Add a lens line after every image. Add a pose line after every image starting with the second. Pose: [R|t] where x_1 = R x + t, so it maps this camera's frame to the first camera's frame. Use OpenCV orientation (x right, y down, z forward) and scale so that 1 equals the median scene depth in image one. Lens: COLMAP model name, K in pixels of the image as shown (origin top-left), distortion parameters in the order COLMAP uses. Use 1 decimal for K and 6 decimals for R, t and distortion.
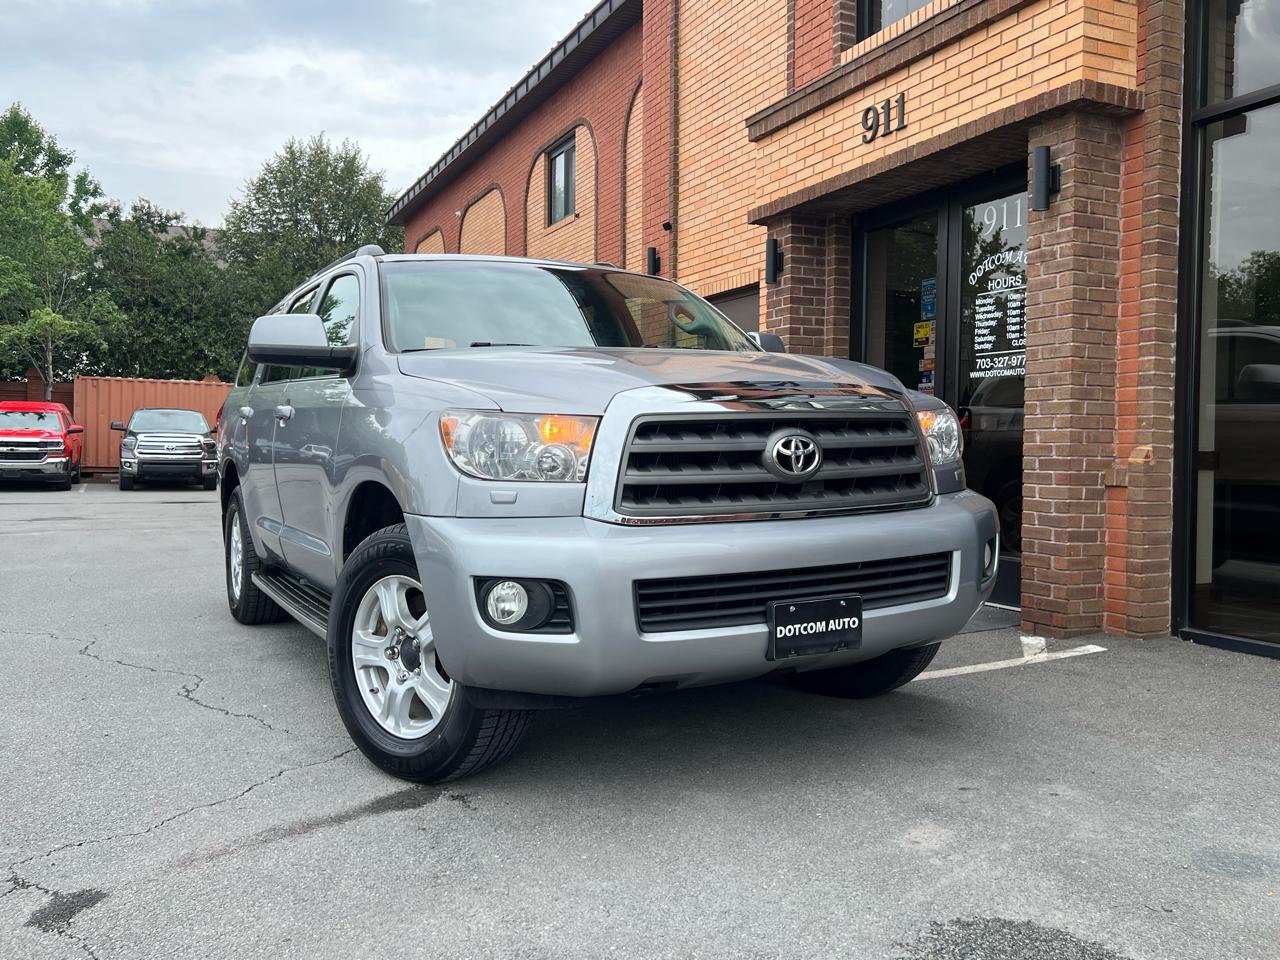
lens RADIAL K [[1053.9, 0, 651.4], [0, 1053.9, 477.1], [0, 0, 1]] dist [0.041724, -0.042715]
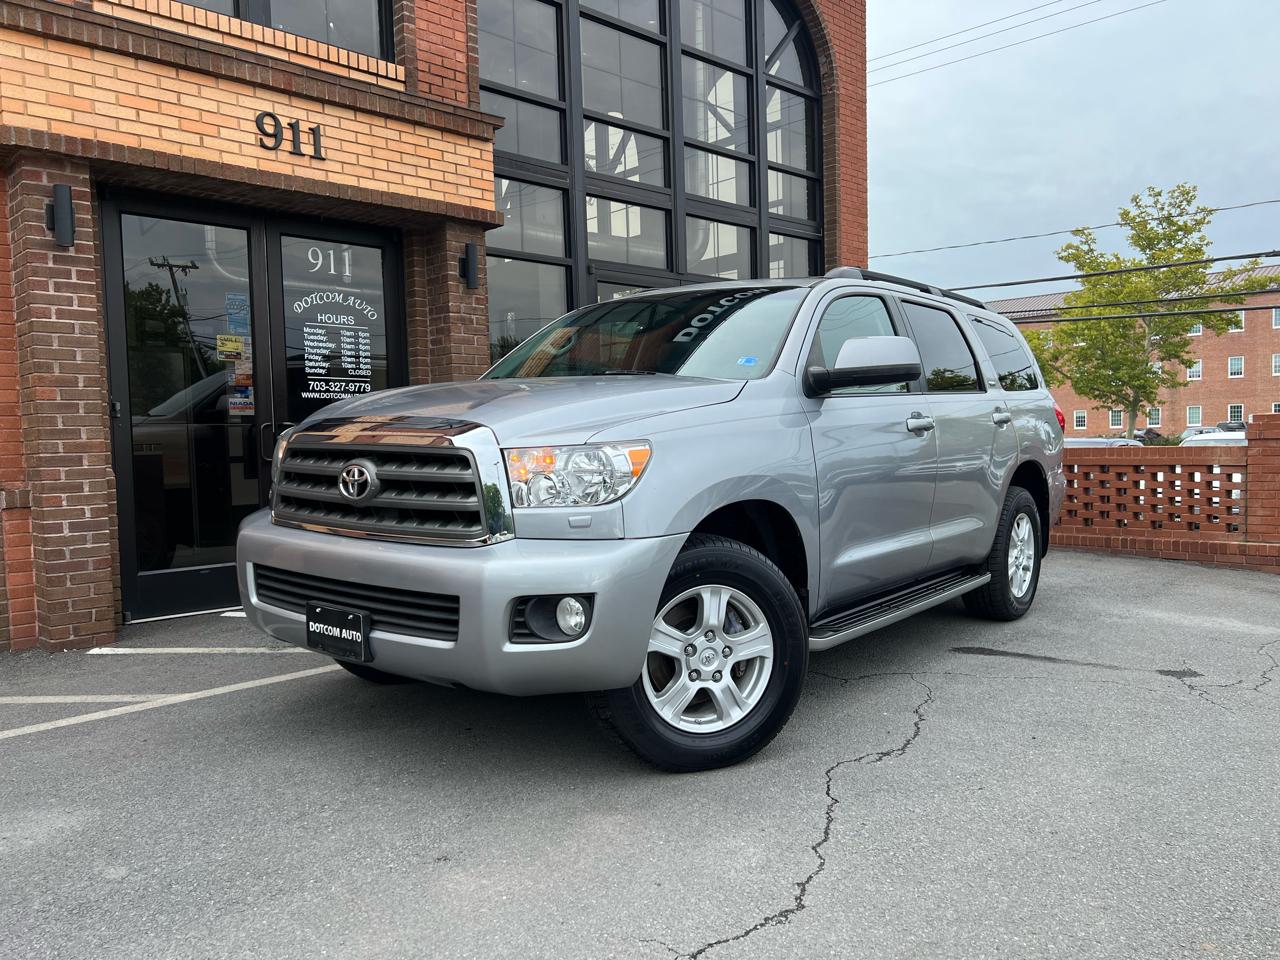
lens RADIAL K [[960.4, 0, 642.5], [0, 960.4, 487.3], [0, 0, 1]] dist [0.052621, -0.056134]
pose [[-0.316530, -0.049538, 0.947288, -0.855948], [0.048246, 0.996502, 0.068232, -0.058330], [-0.947355, 0.067300, -0.313033, 1.099976]]
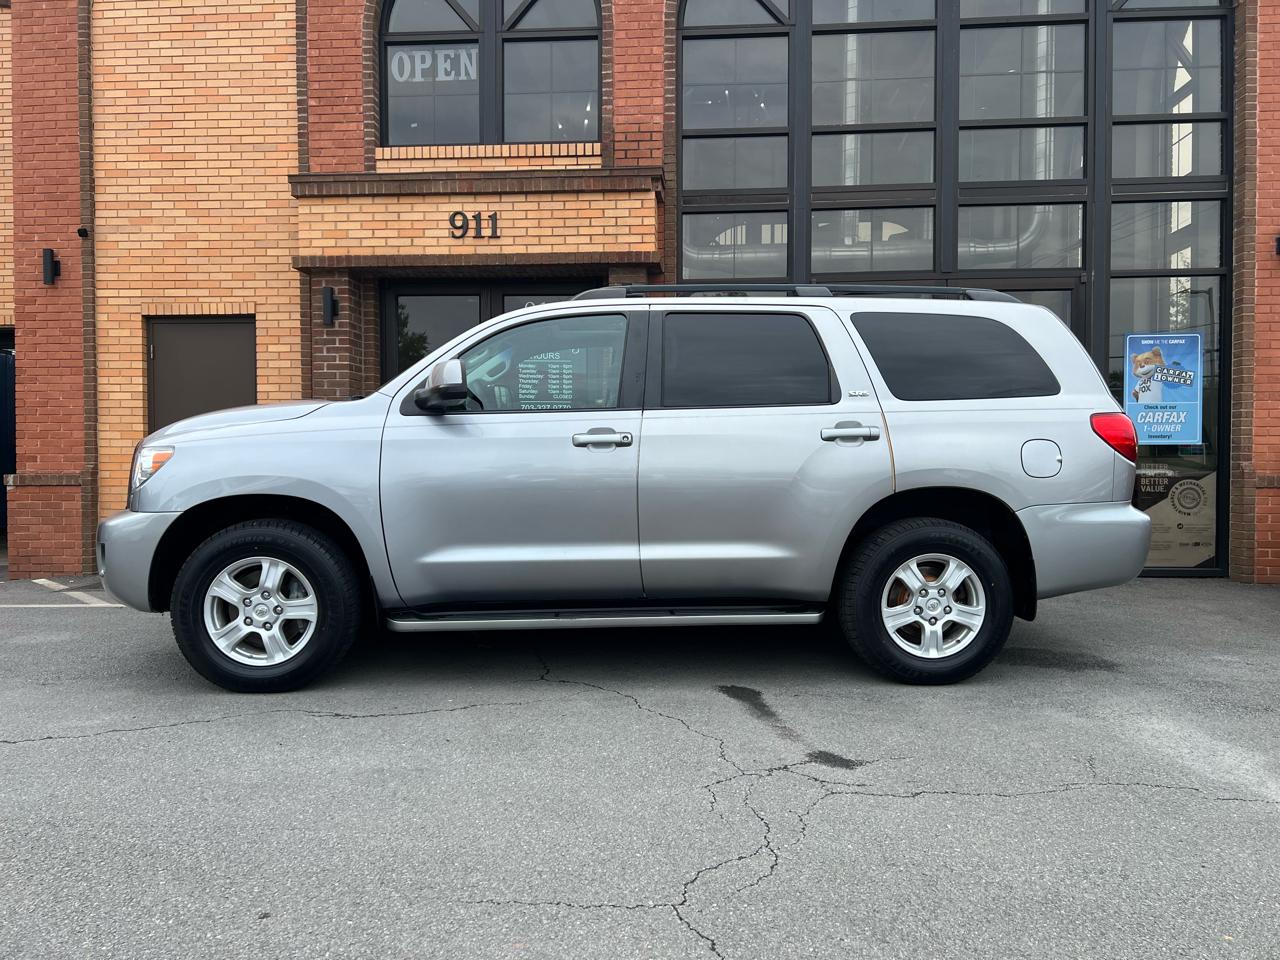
lens RADIAL K [[960.4, 0, 629.2], [0, 960.4, 490.5], [0, 0, 1]] dist [0.052621, -0.056134]
pose [[0.504974, -0.032388, 0.862527, -0.845629], [0.025156, 0.999423, 0.022801, -0.021023], [-0.862768, 0.010184, 0.505498, 0.223467]]
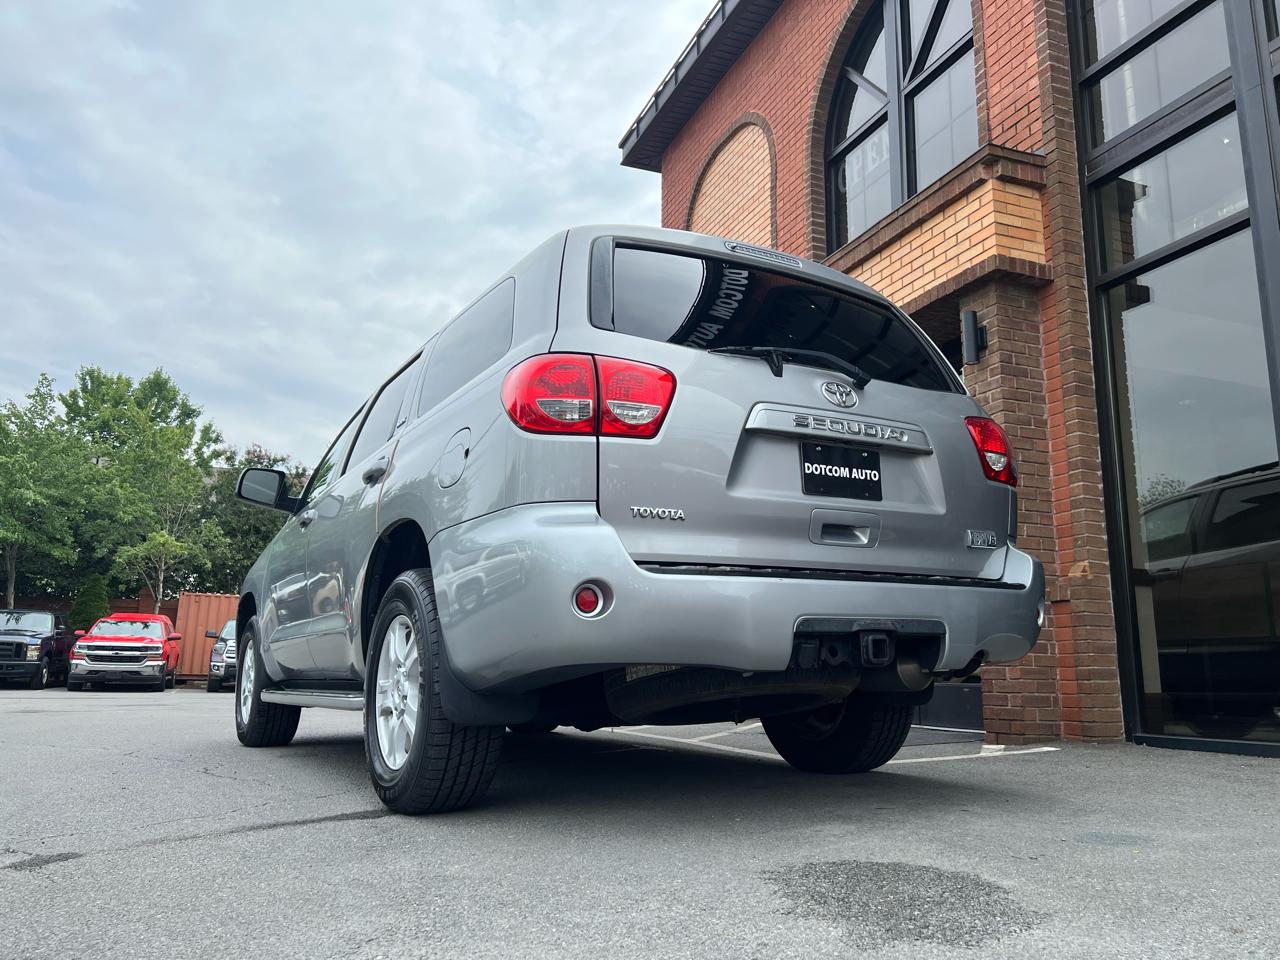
lens RADIAL K [[960.4, 0, 647.7], [0, 960.4, 489.7], [0, 0, 1]] dist [0.052621, -0.056134]
pose [[0.998432, -0.008741, -0.055283, 0.063517], [-0.003543, 0.975879, -0.218284, 0.105287], [0.055858, 0.218137, 0.974318, -0.018383]]
